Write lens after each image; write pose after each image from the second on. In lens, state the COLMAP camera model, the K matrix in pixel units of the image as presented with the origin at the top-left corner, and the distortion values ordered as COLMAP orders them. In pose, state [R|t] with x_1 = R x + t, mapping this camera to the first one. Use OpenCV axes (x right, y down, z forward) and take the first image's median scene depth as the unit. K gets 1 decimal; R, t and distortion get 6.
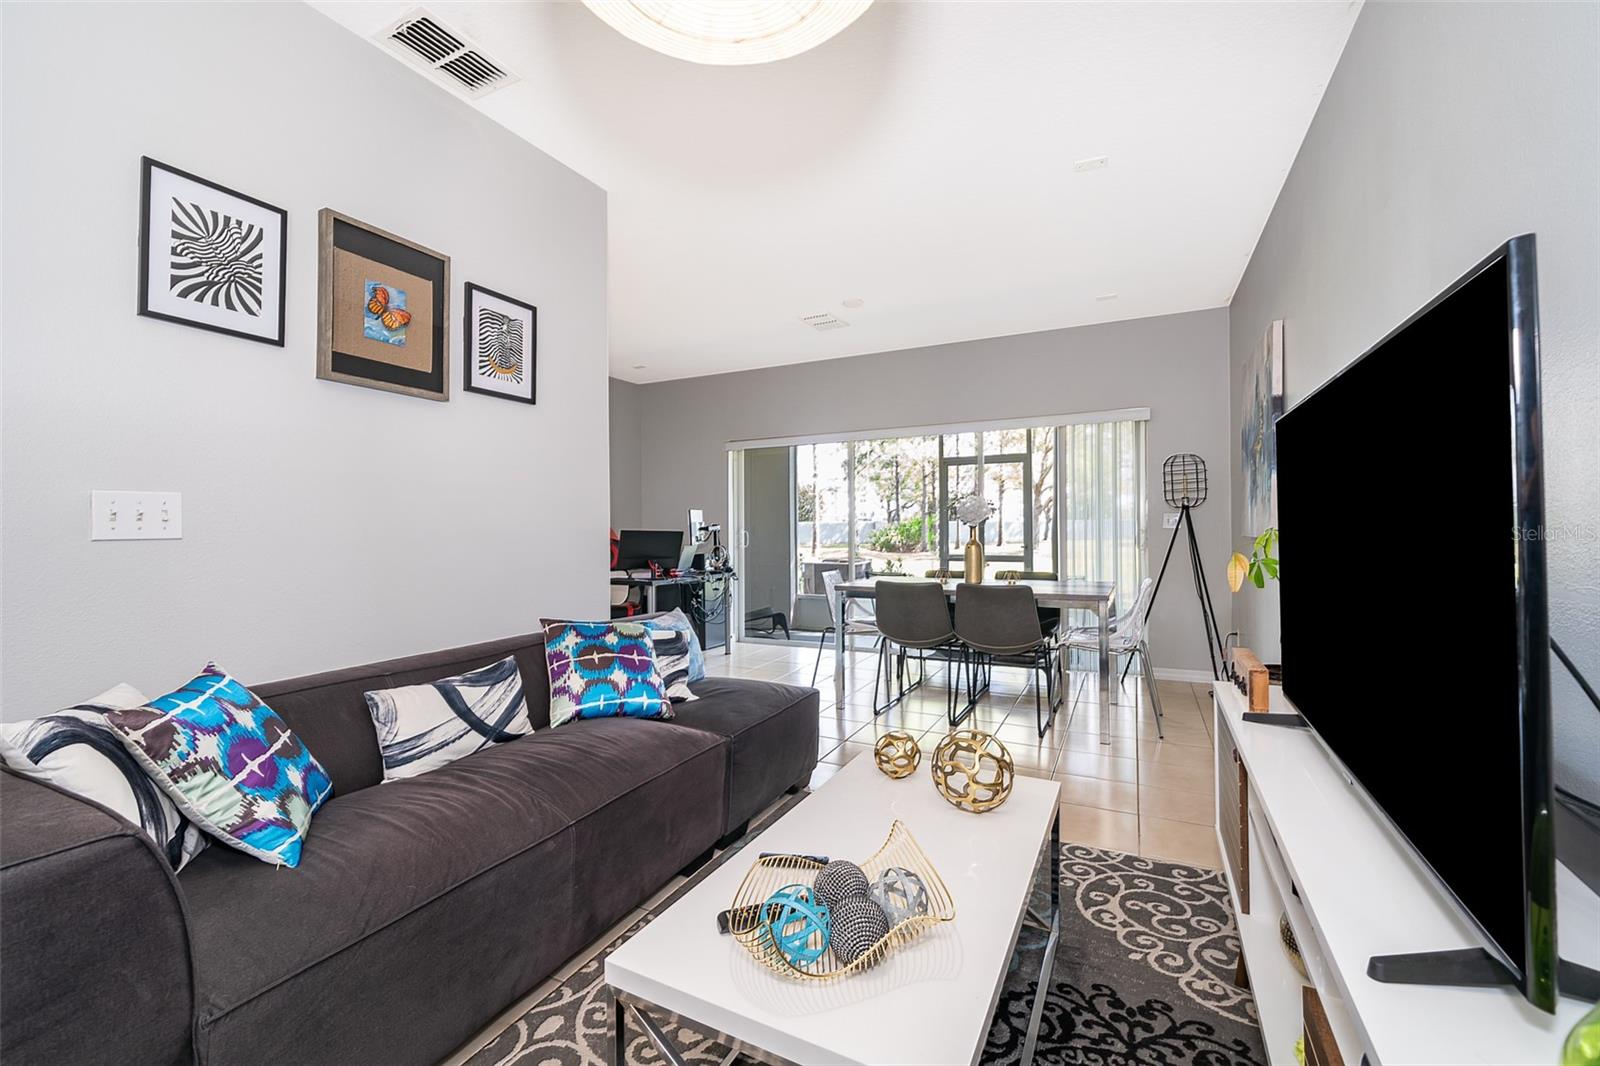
lens RADIAL K [[666.2, 0, 804.6], [0, 666.2, 526.6], [0, 0, 1]] dist [-0.003477, 0.001980]
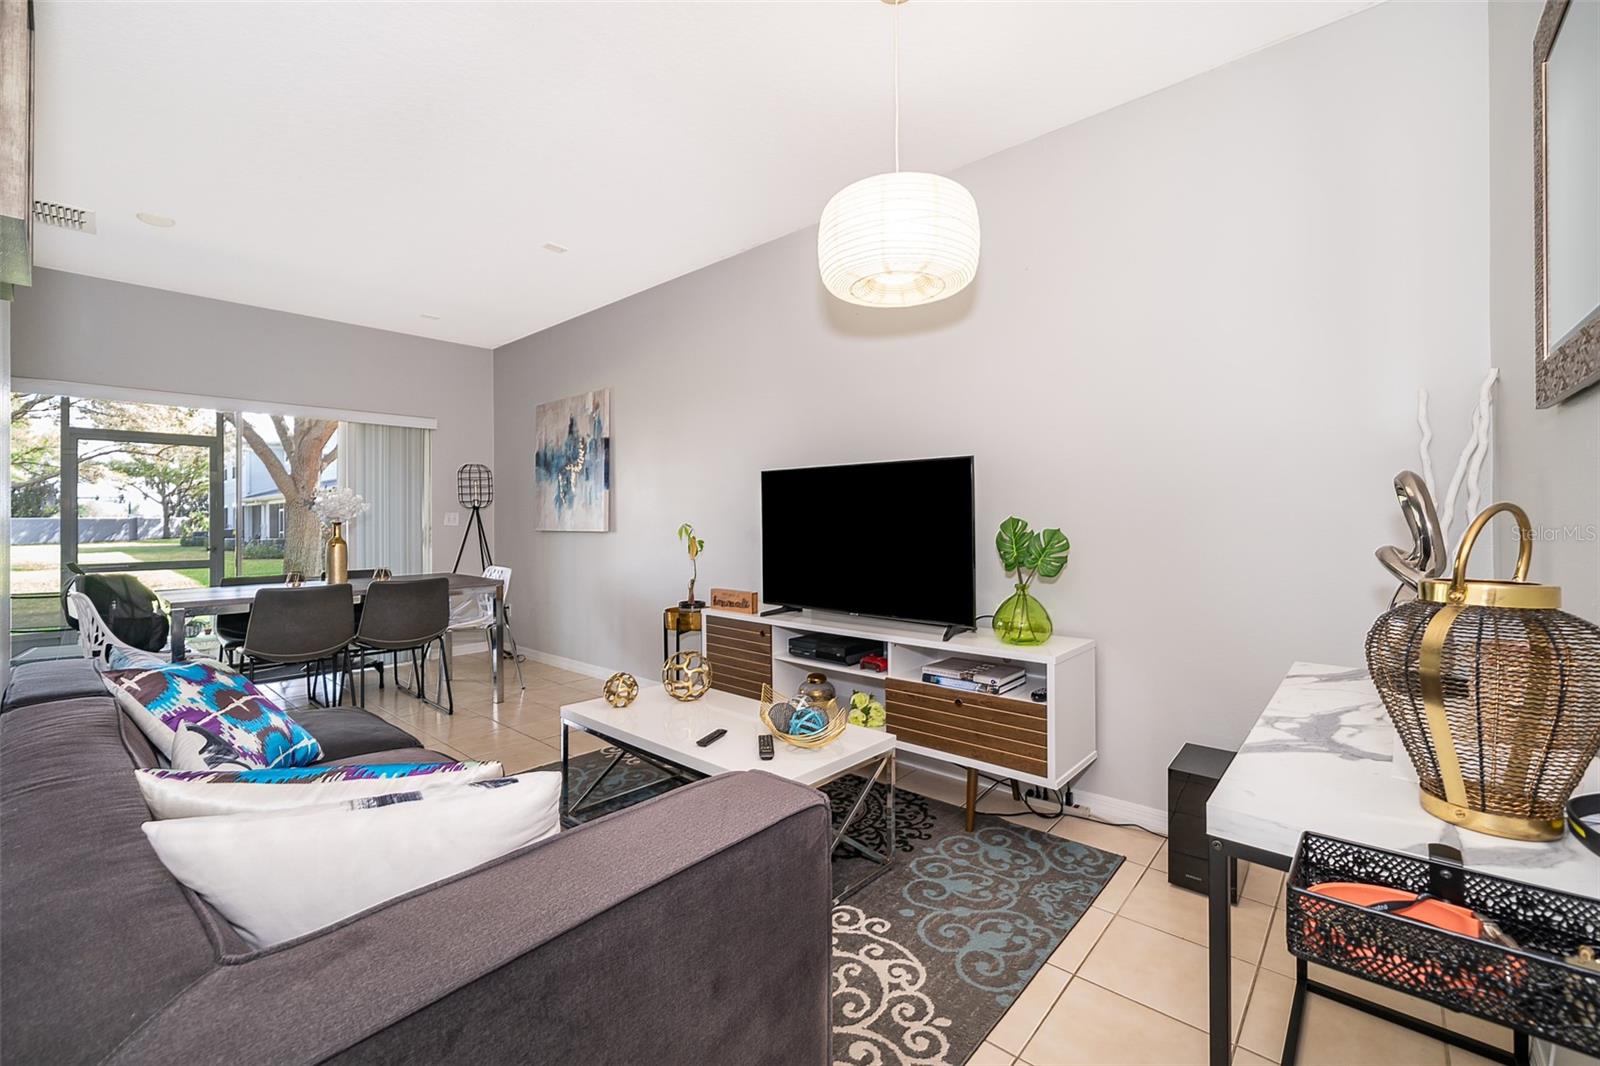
lens RADIAL K [[666.2, 0, 804.4], [0, 666.2, 524.5], [0, 0, 1]] dist [-0.003477, 0.001980]
pose [[0.261638, -0.001049, 0.965165, -0.906211], [0.002818, 0.999996, 0.000323, 0.003239], [-0.965162, 0.002636, 0.261640, 0.235609]]
